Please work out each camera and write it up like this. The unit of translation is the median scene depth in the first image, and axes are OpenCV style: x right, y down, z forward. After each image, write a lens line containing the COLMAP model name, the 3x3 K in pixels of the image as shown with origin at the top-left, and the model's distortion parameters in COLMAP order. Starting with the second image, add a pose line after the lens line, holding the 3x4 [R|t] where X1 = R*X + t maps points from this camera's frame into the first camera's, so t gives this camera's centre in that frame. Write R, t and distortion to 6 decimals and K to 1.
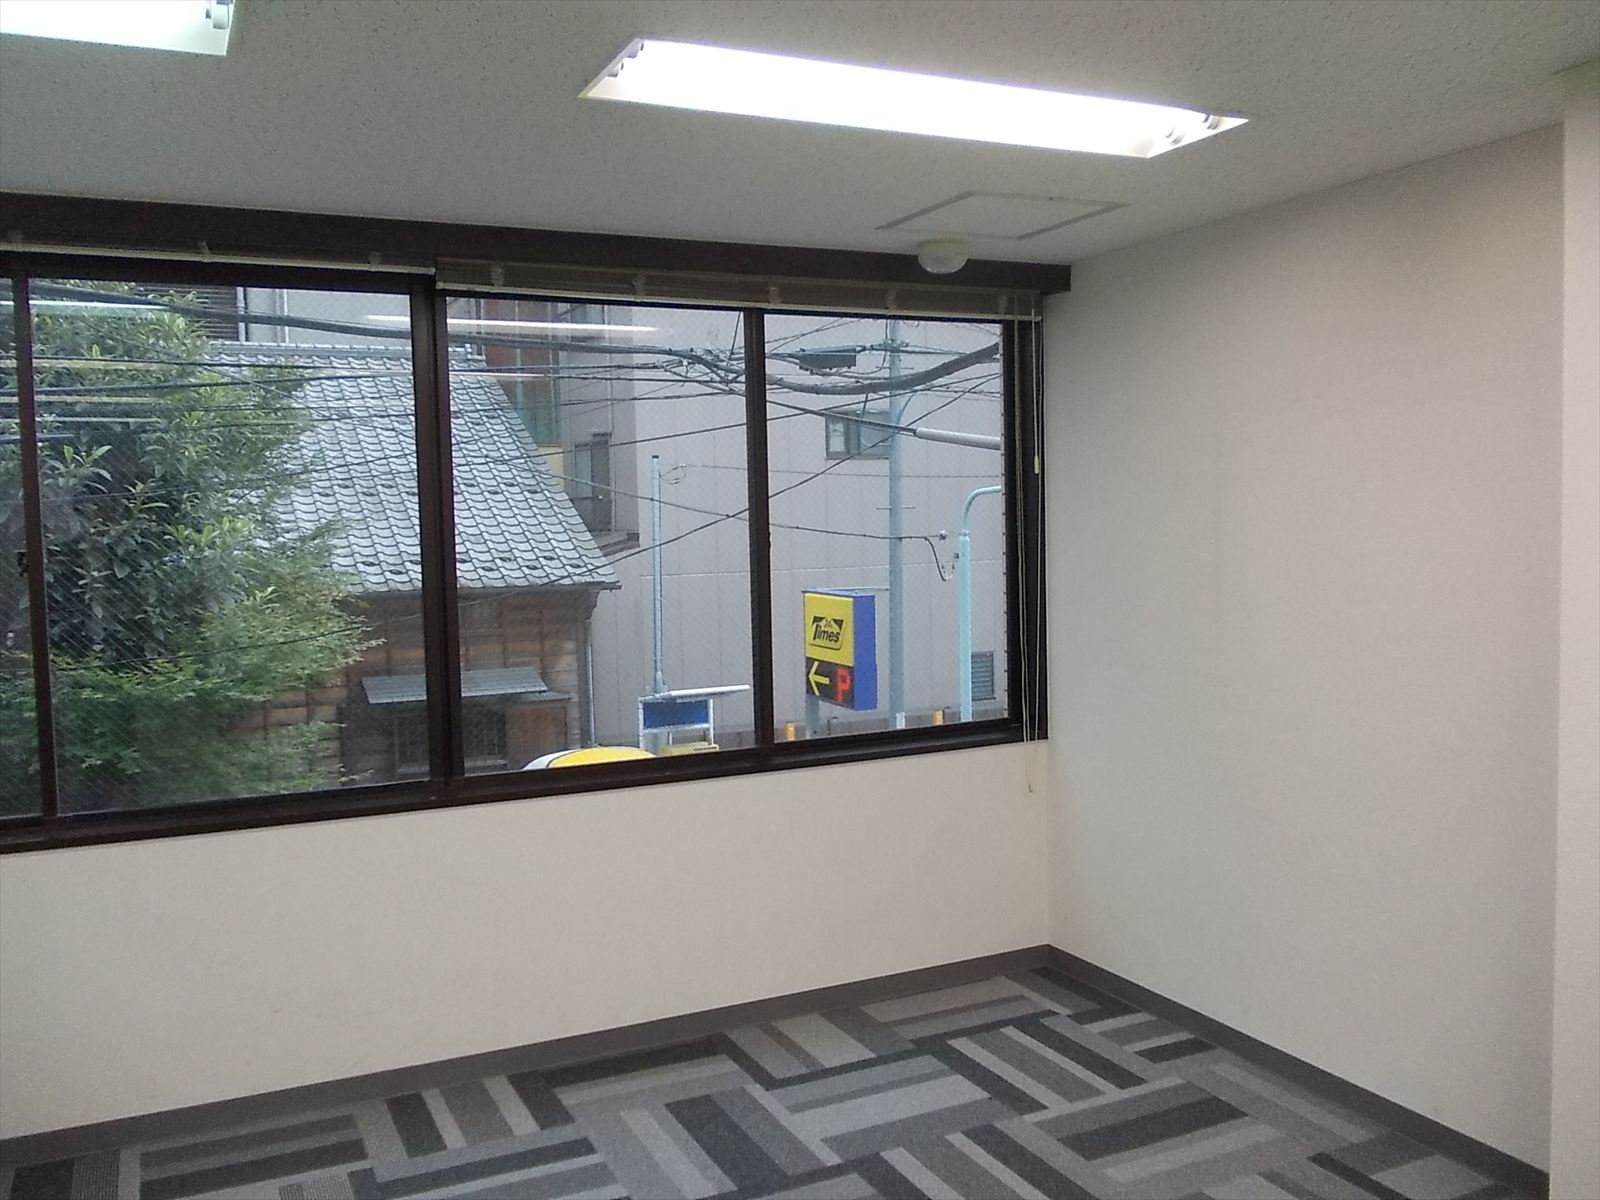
lens RADIAL K [[1361.7, 0, 800.0], [0, 1361.7, 600.0], [0, 0, 1]] dist [0.002093, -0.003267]
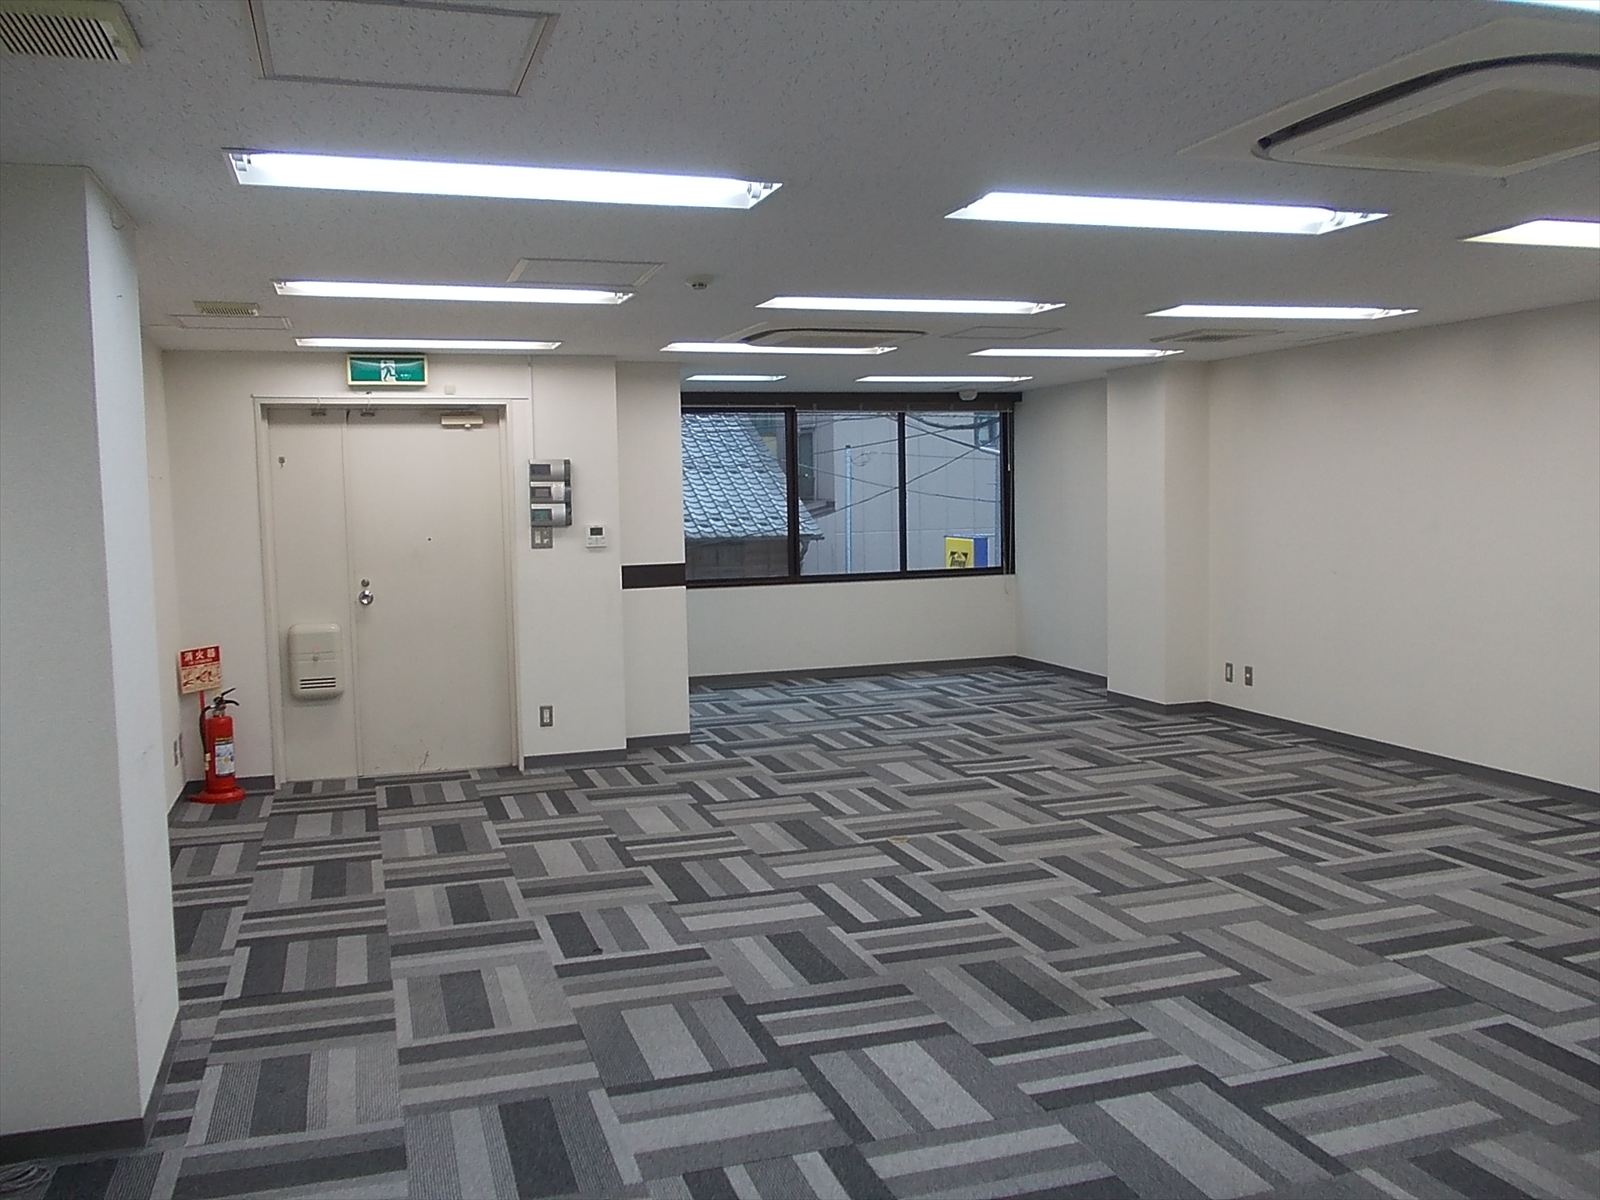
lens RADIAL K [[1361.7, 0, 800.0], [0, 1361.7, 600.0], [0, 0, 1]] dist [0.002093, -0.003267]
pose [[0.991427, 0.012419, -0.130068, 0.044282], [-0.010030, 0.999769, 0.019008, 0.040941], [0.130274, -0.017540, 0.991323, -0.614345]]
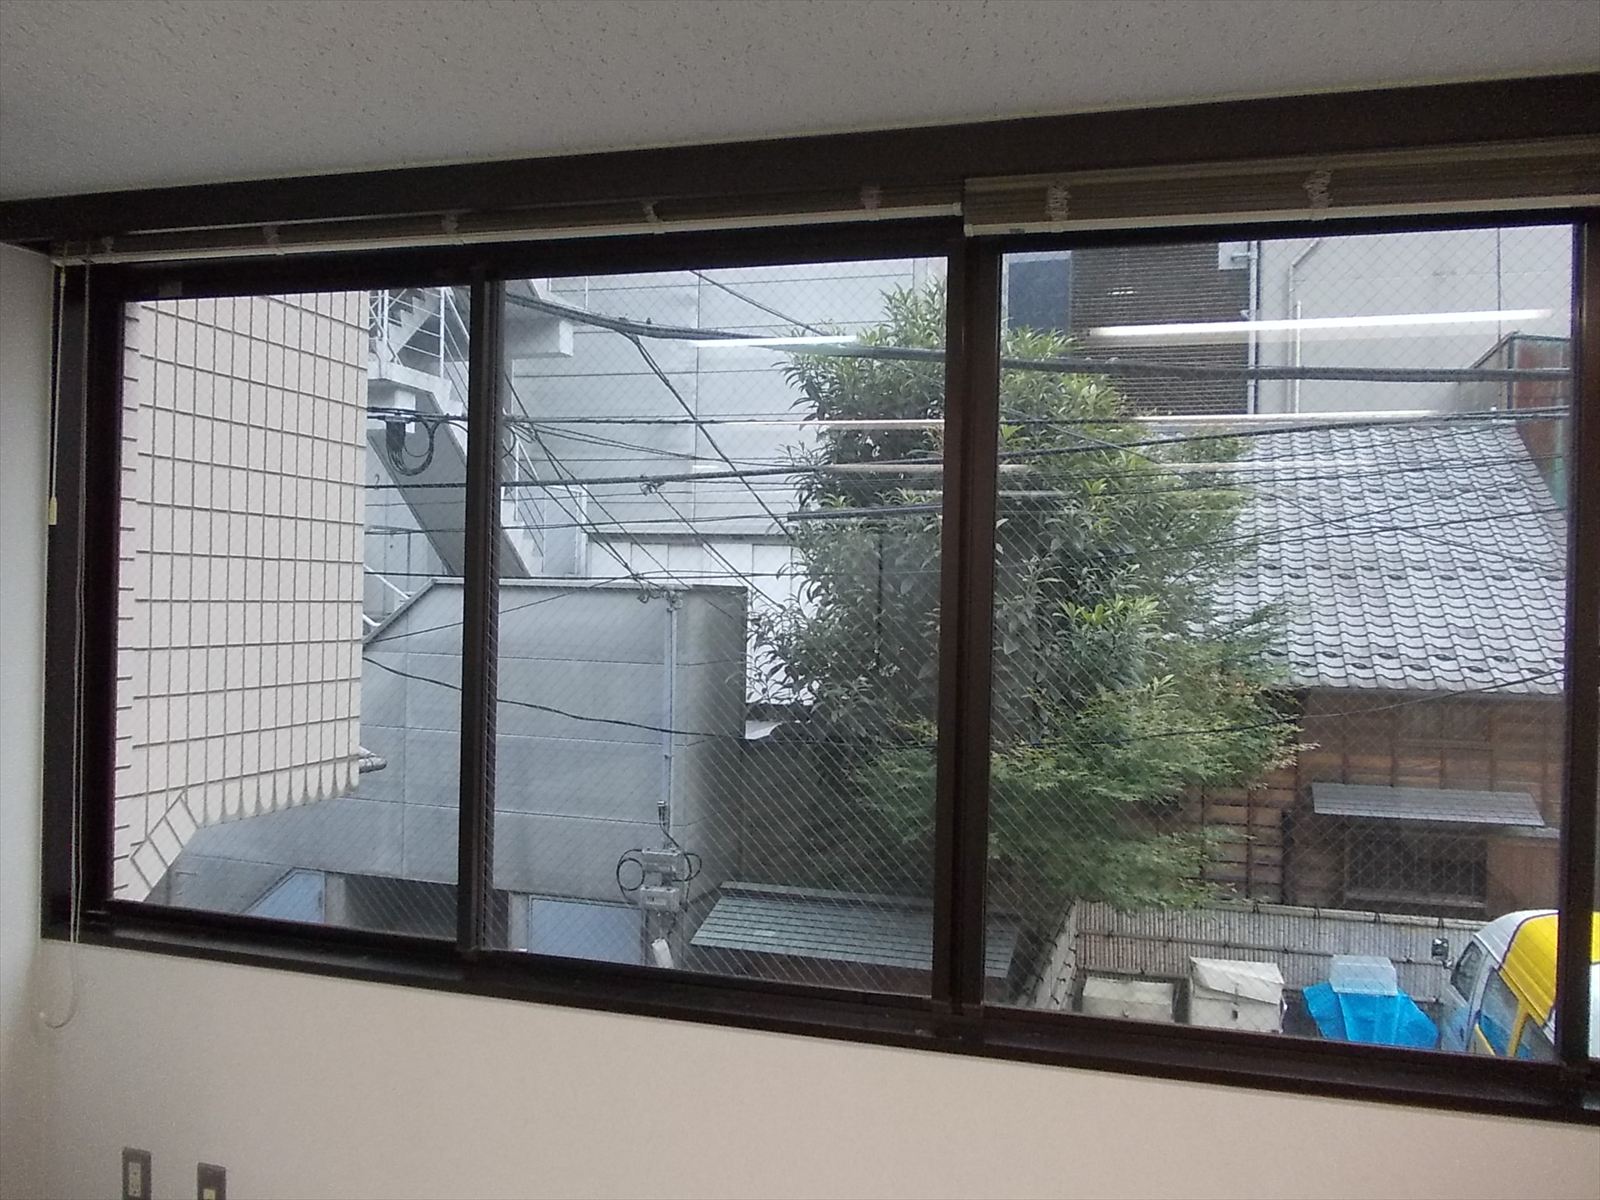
lens RADIAL K [[1373.4, 0, 800.0], [0, 1373.4, 600.0], [0, 0, 1]] dist [-0.007347, -0.009476]
pose [[0.740990, 0.032071, -0.670750, 0.034985], [-0.073706, 0.996708, -0.033768, -0.008881], [0.667459, 0.074460, 0.740914, 0.144697]]
